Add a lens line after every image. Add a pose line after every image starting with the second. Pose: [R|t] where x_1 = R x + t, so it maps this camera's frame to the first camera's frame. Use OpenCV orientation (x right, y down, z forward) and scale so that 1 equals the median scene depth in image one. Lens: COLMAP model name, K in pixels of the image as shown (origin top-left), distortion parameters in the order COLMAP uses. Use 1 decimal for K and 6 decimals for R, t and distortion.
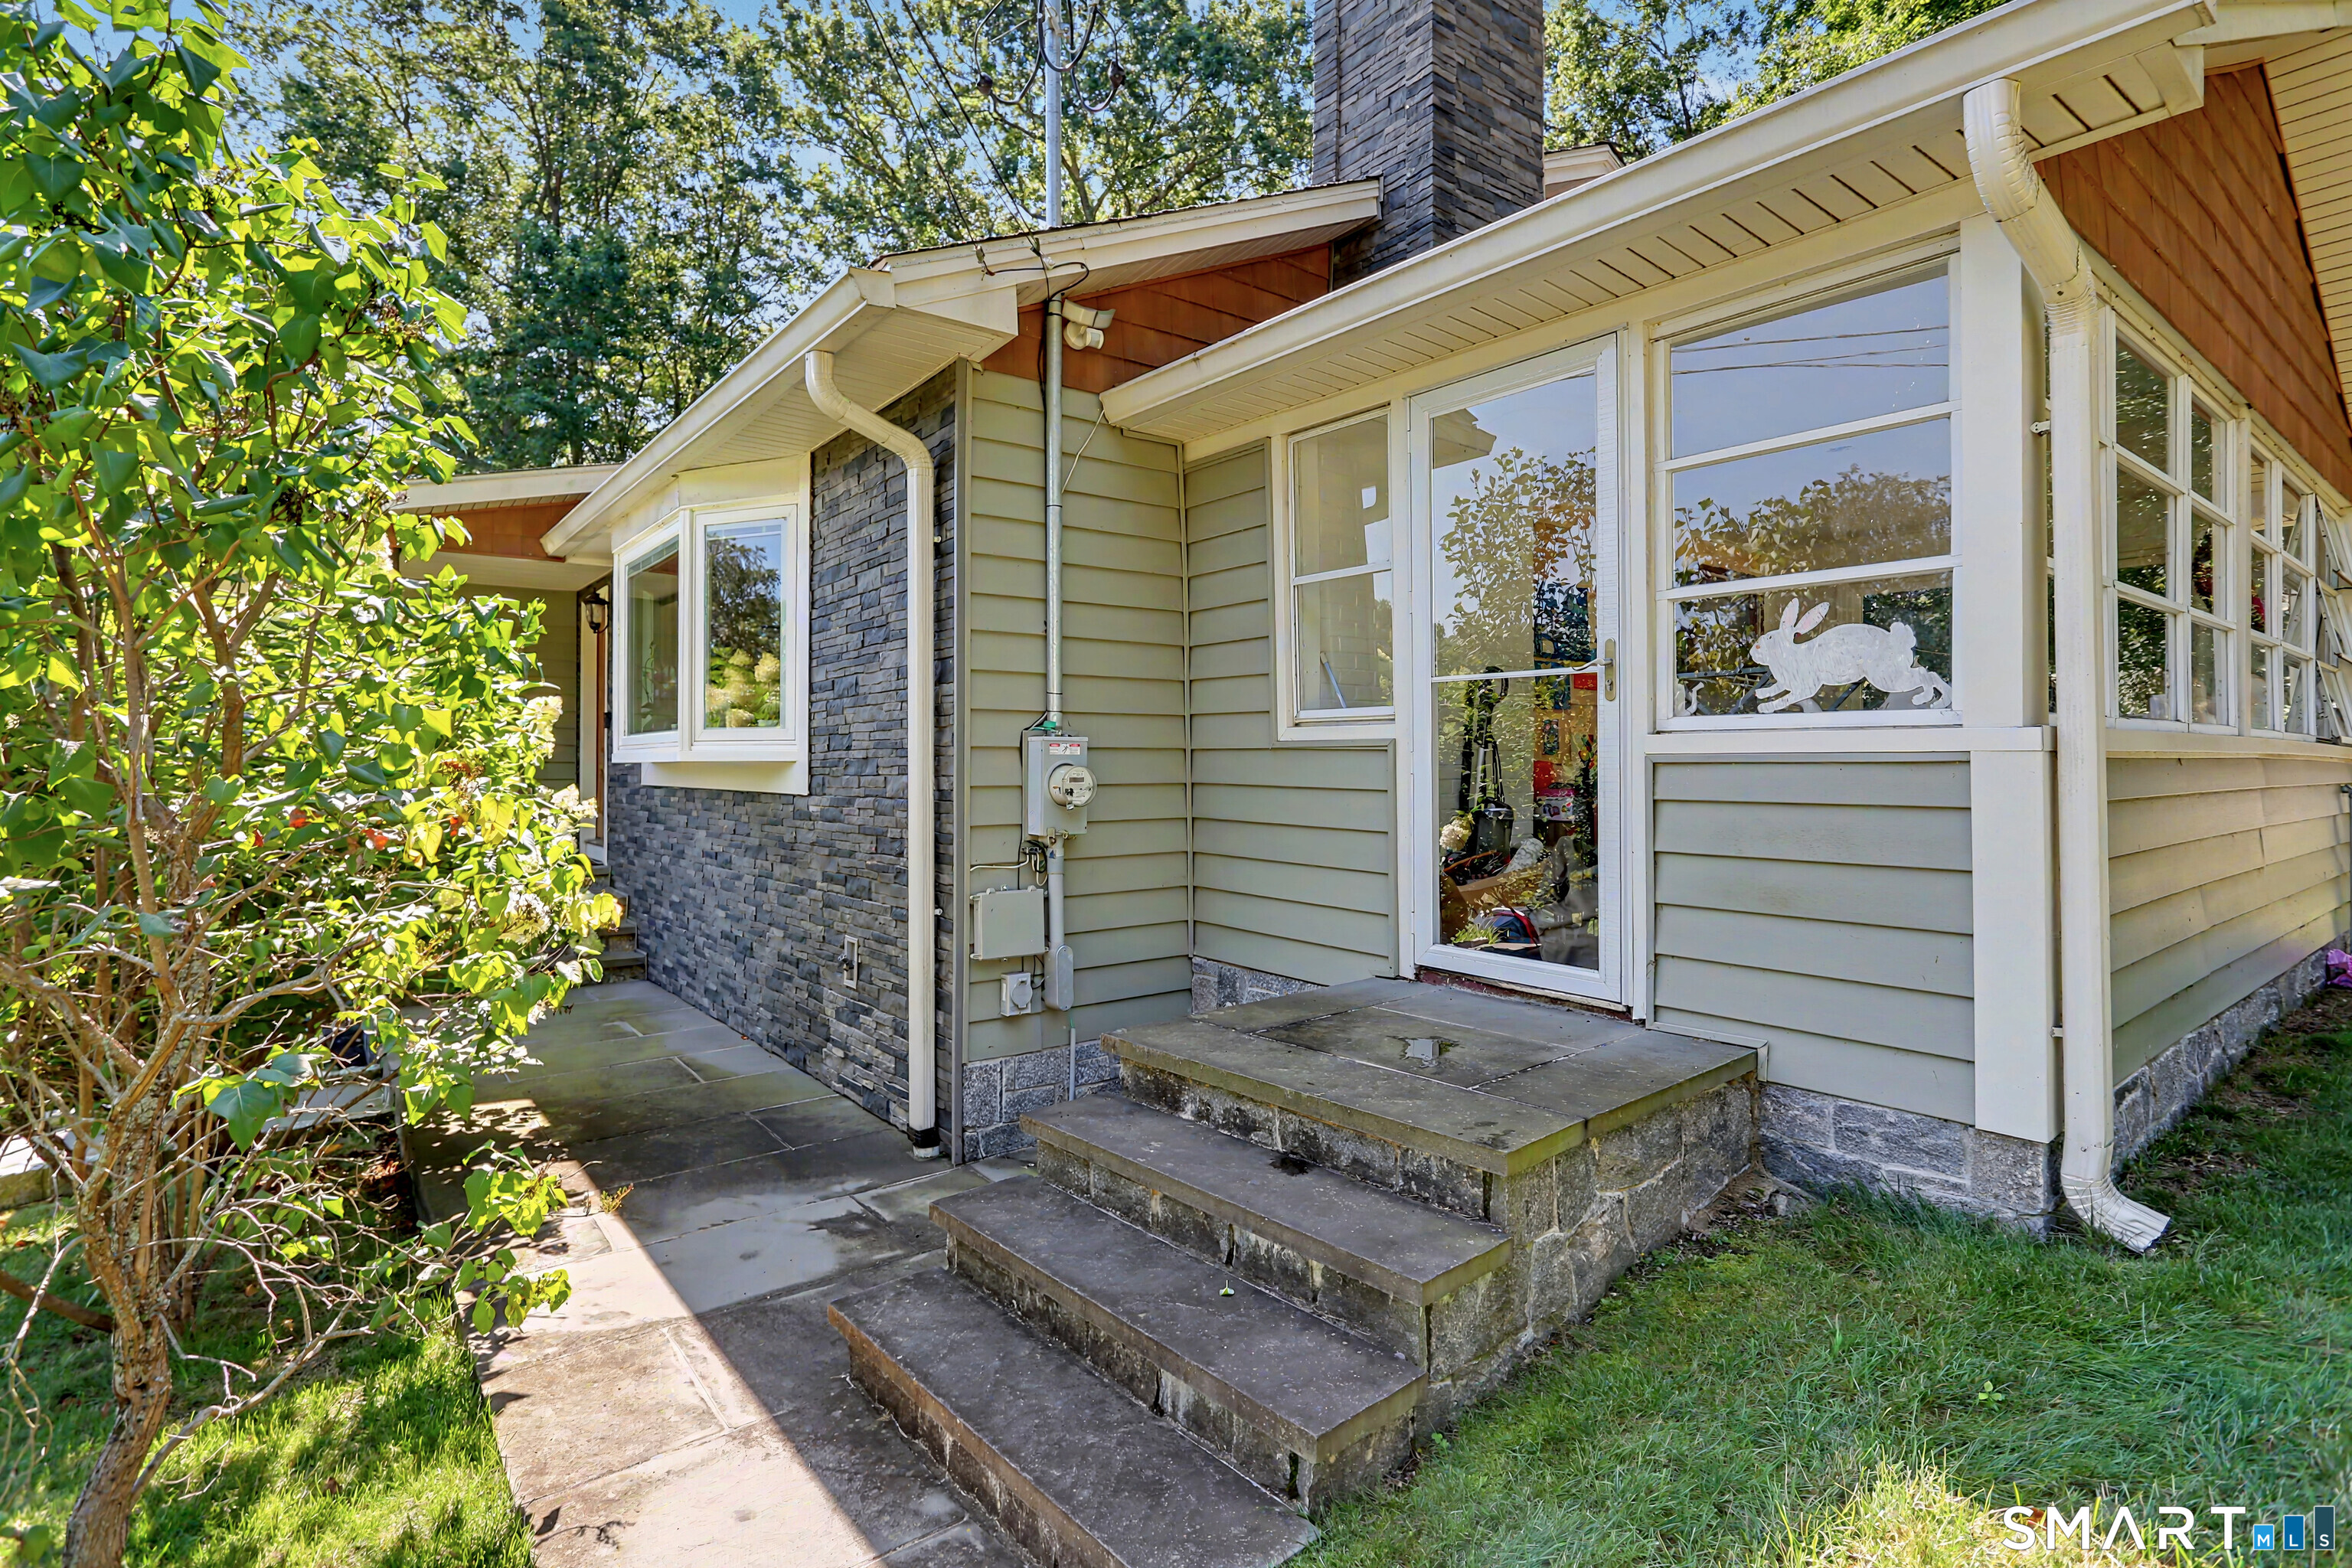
lens RADIAL K [[1134.9, 0, 1167.5], [0, 1134.9, 771.4], [0, 0, 1]] dist [-0.005977, 0.000102]
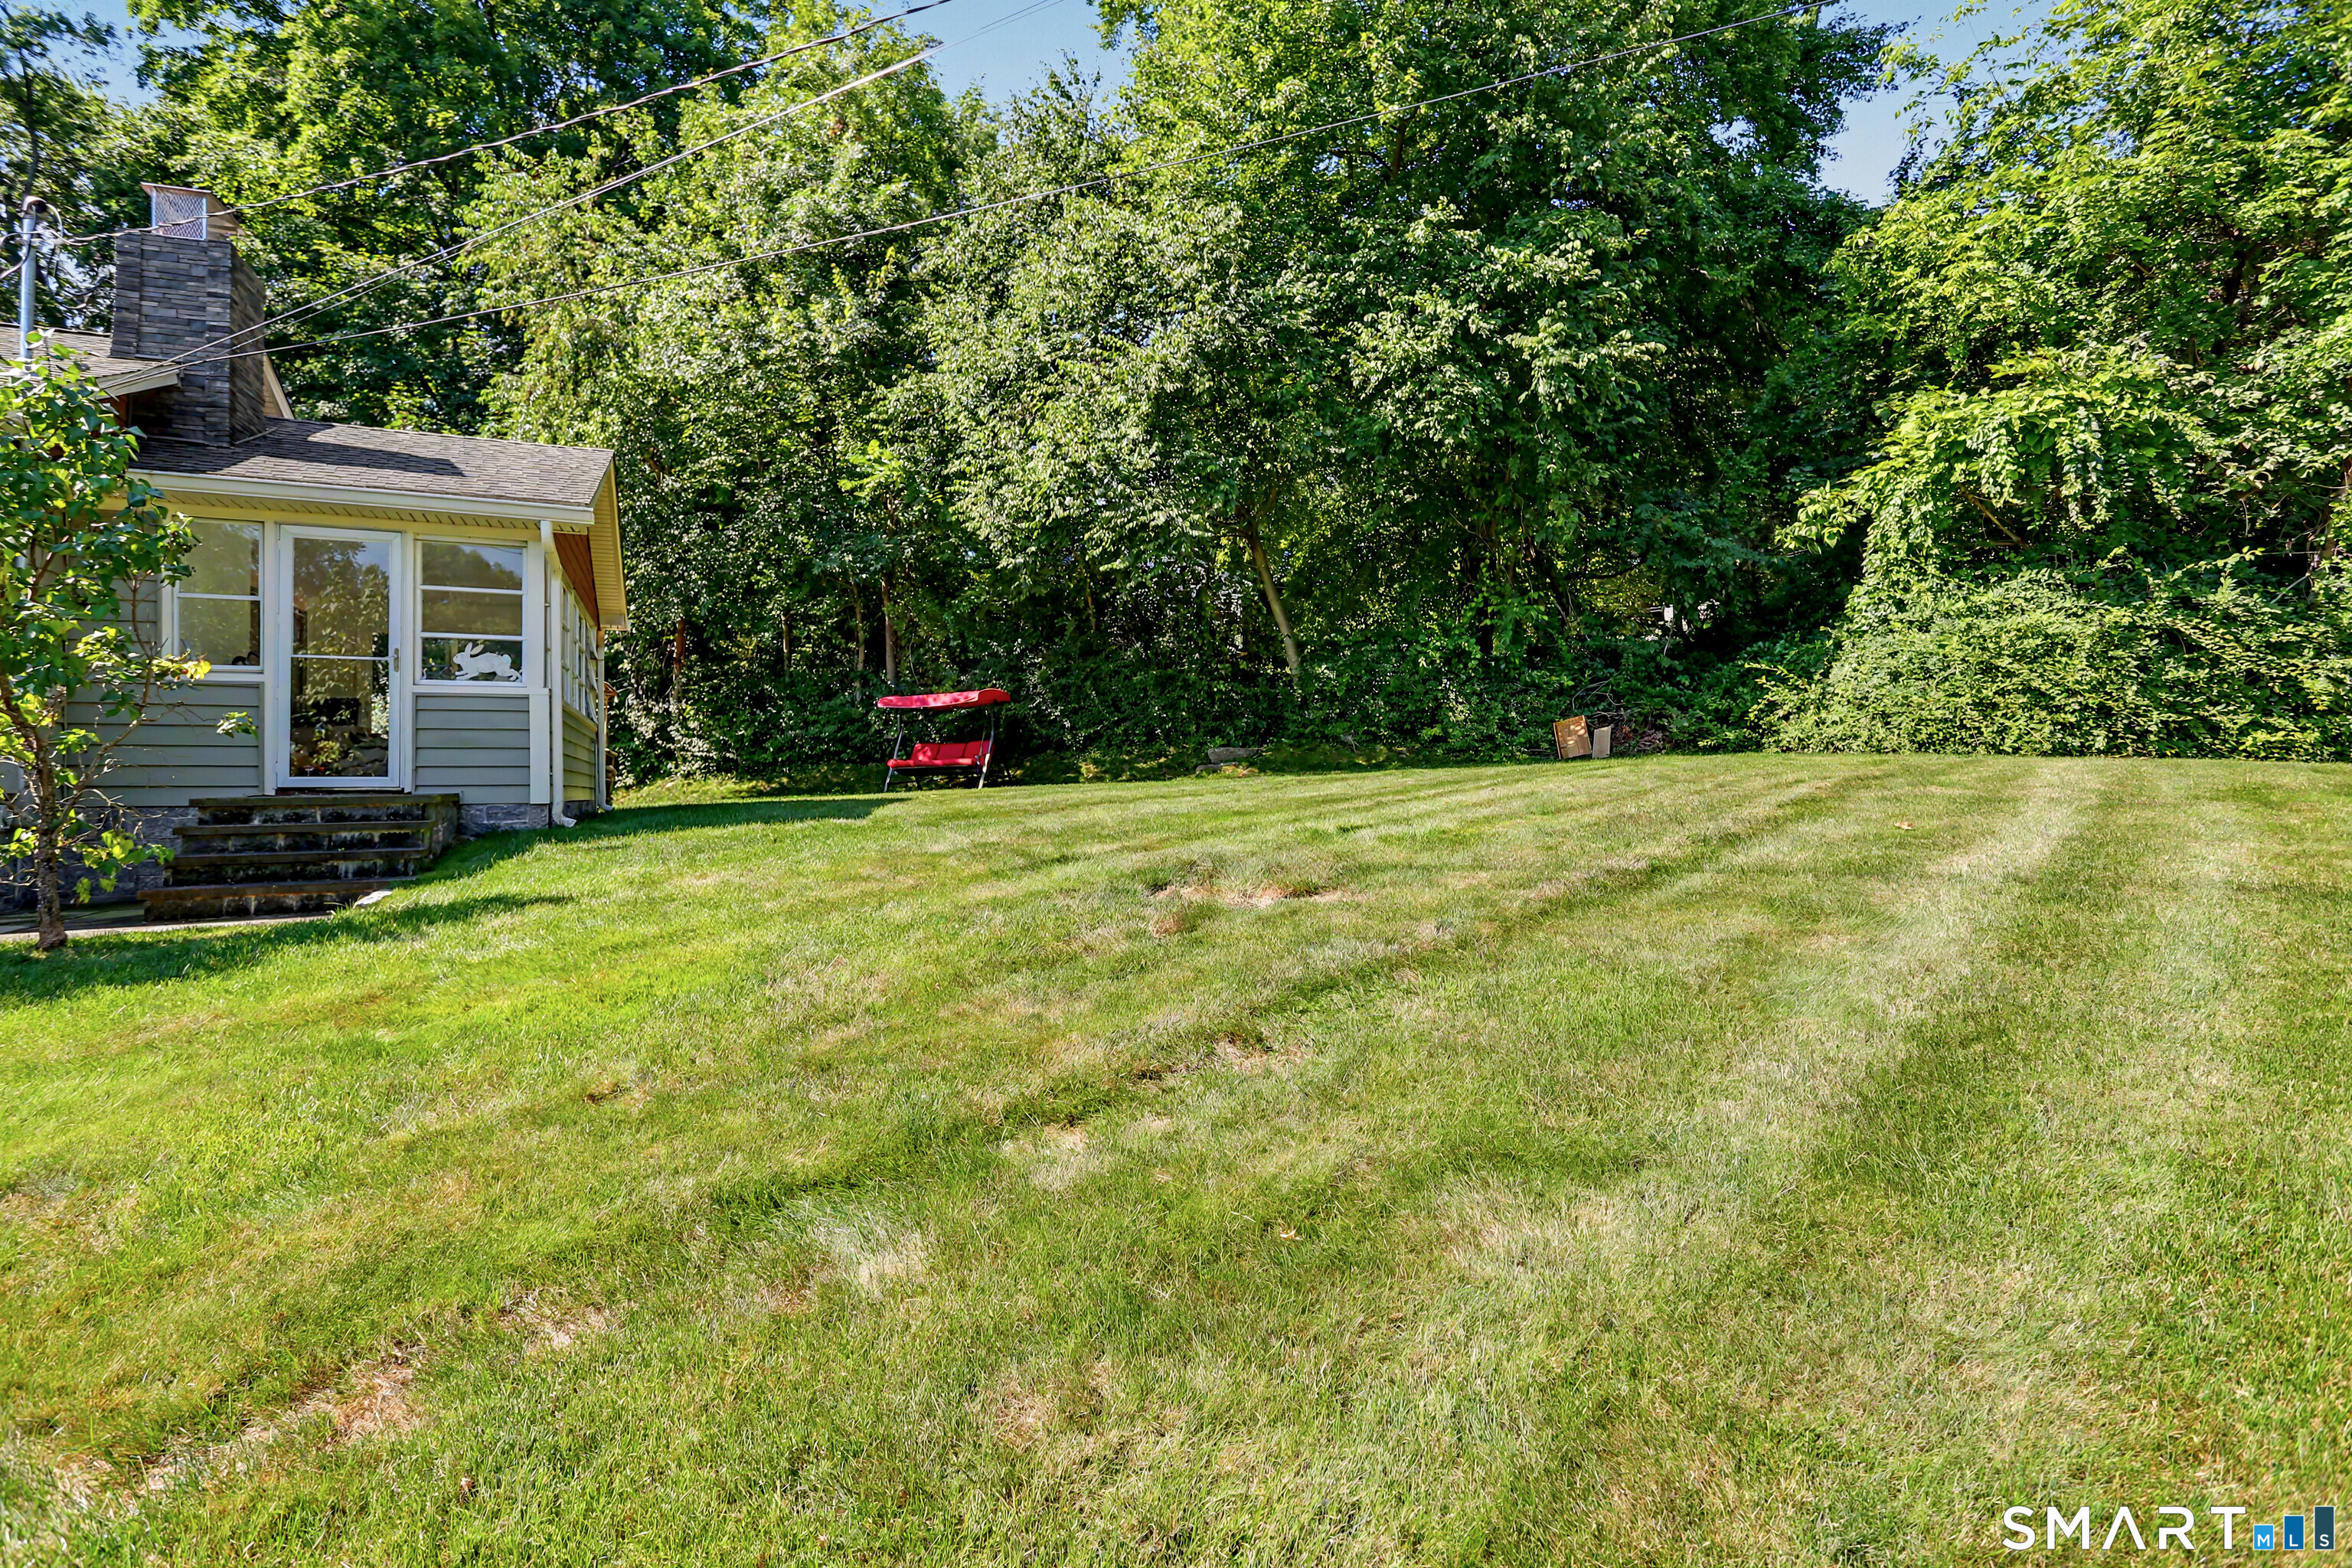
lens RADIAL K [[1140.5, 0, 1165.4], [0, 1140.5, 757.3], [0, 0, 1]] dist [-0.005543, -0.000135]
pose [[0.274766, 0.025974, 0.961160, -1.356763], [0.018103, 0.999318, -0.032180, 0.207735], [-0.961341, 0.026242, 0.274108, -1.178376]]
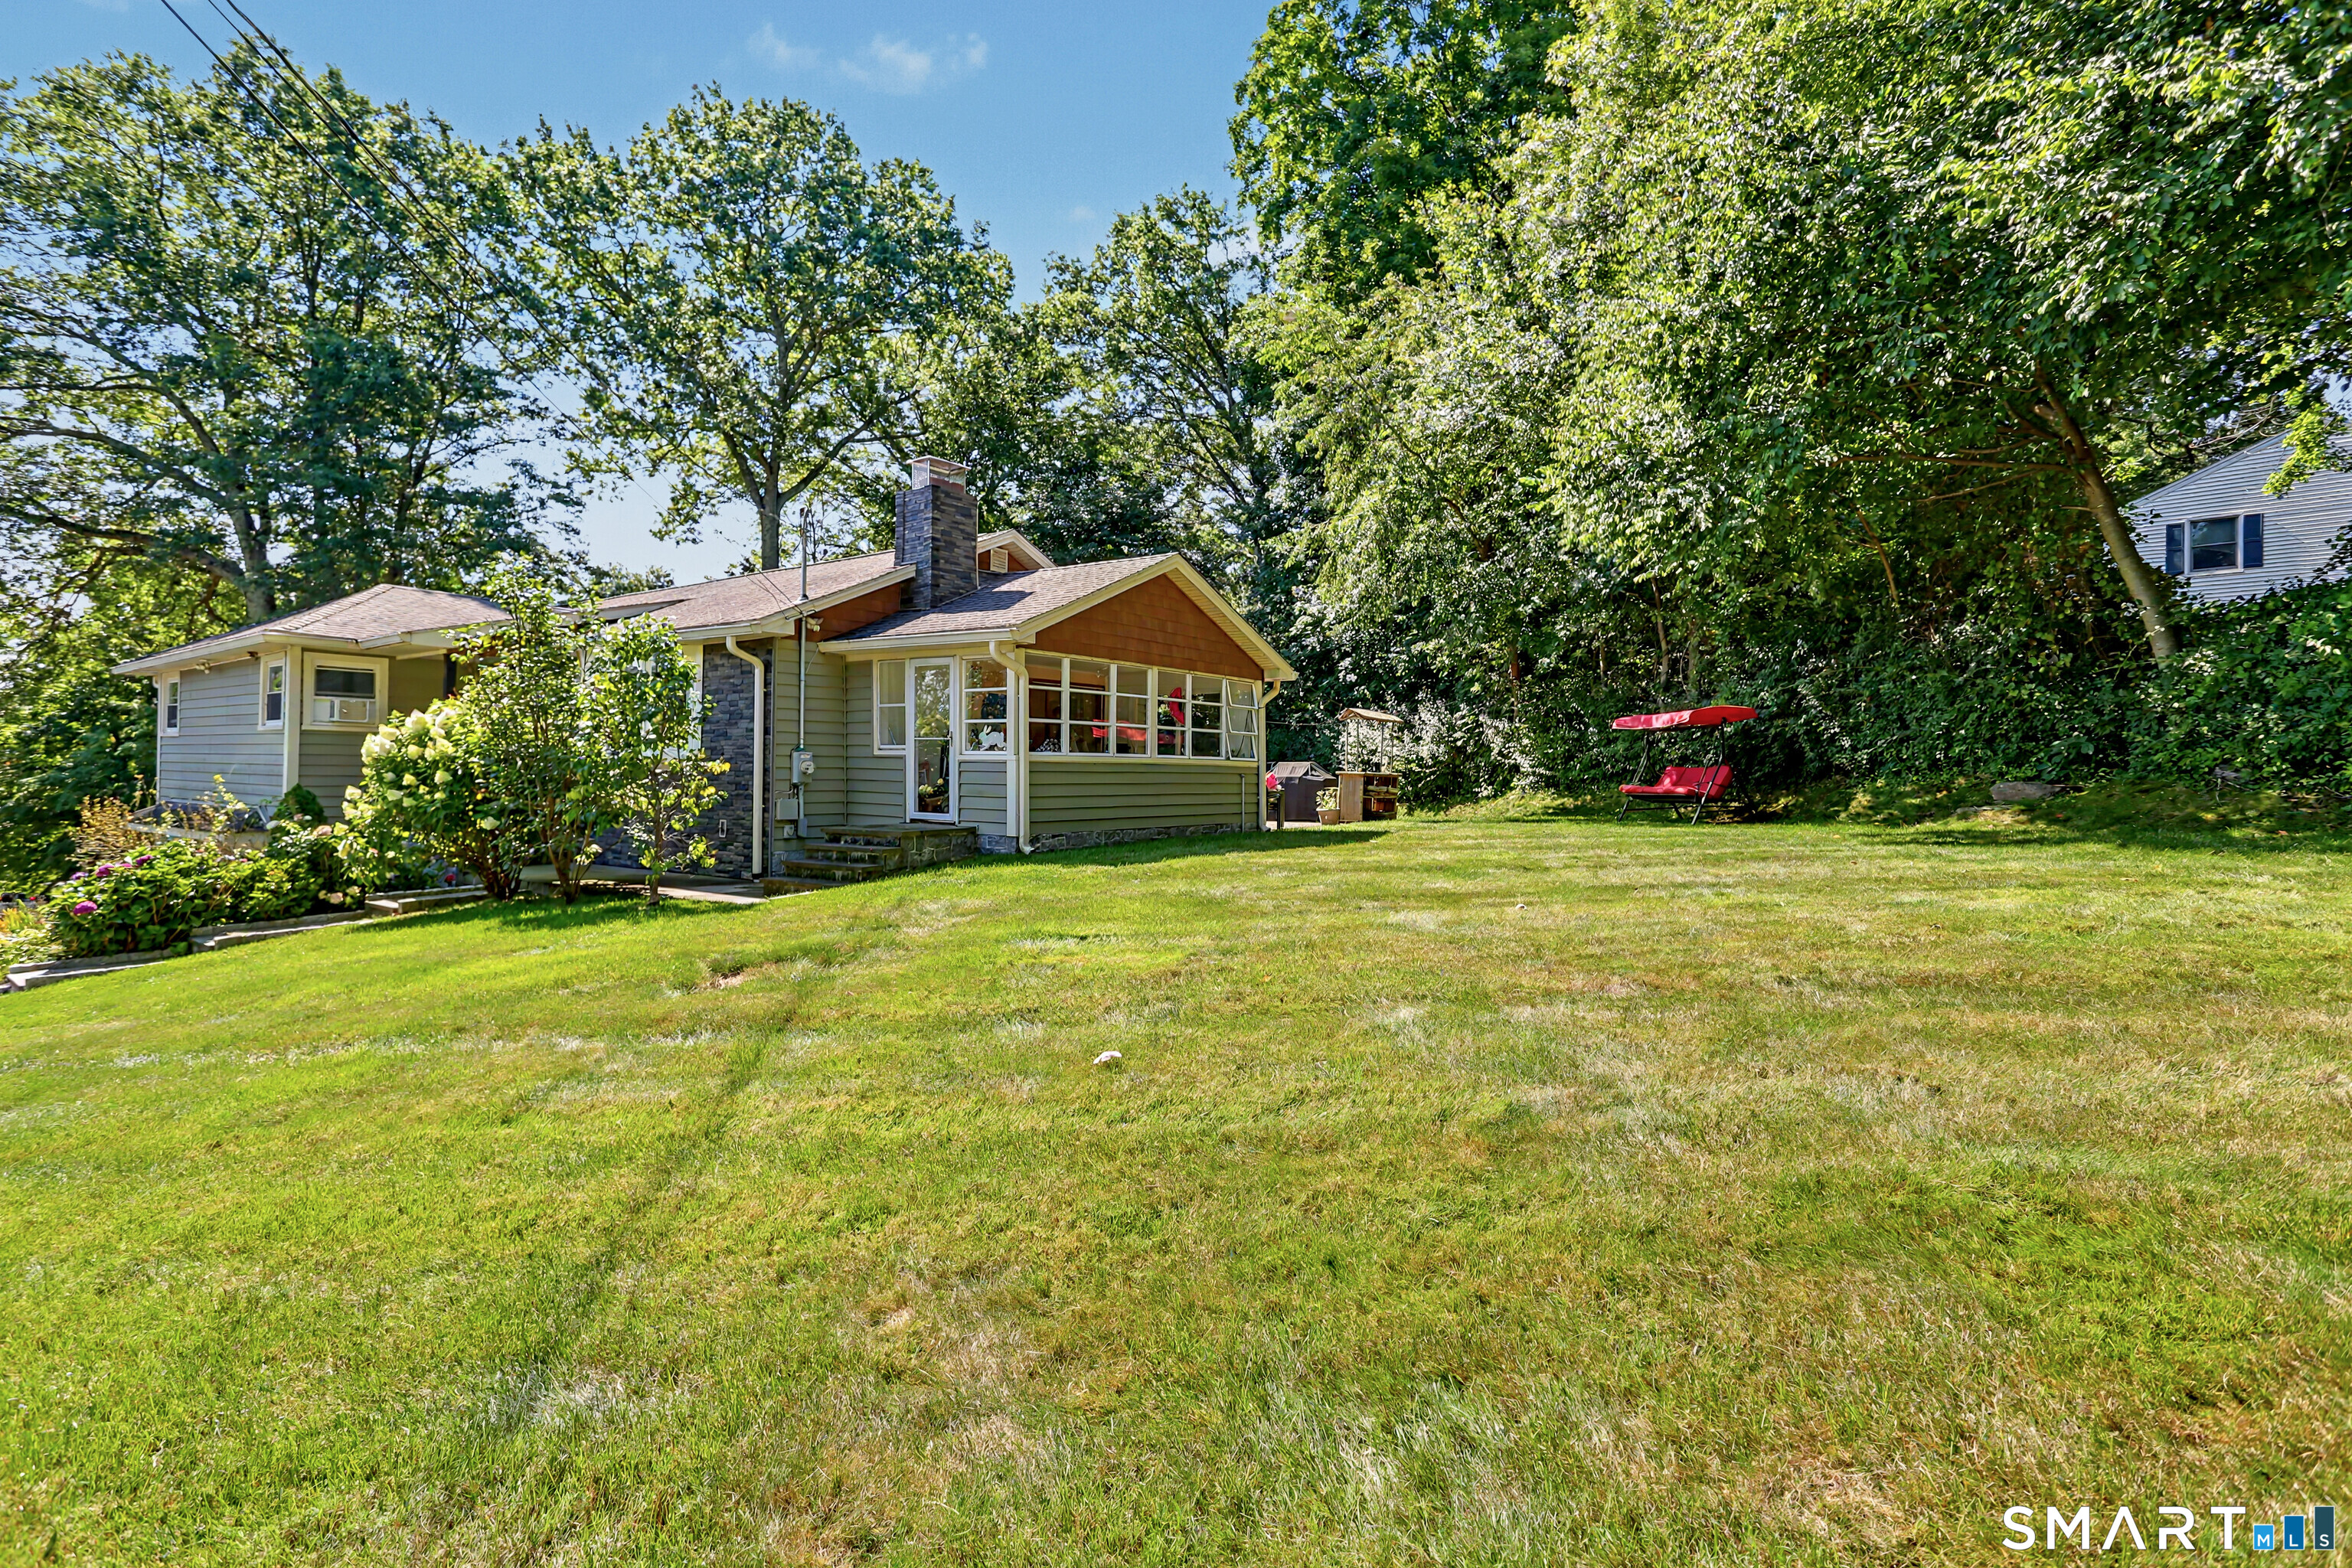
lens RADIAL K [[1134.9, 0, 1167.5], [0, 1134.9, 771.4], [0, 0, 1]] dist [-0.005977, 0.000102]
pose [[0.960177, 0.013084, 0.279086, -0.002128], [-0.011379, 0.999905, -0.007729, 0.041034], [-0.279161, 0.004245, 0.960235, -2.590093]]
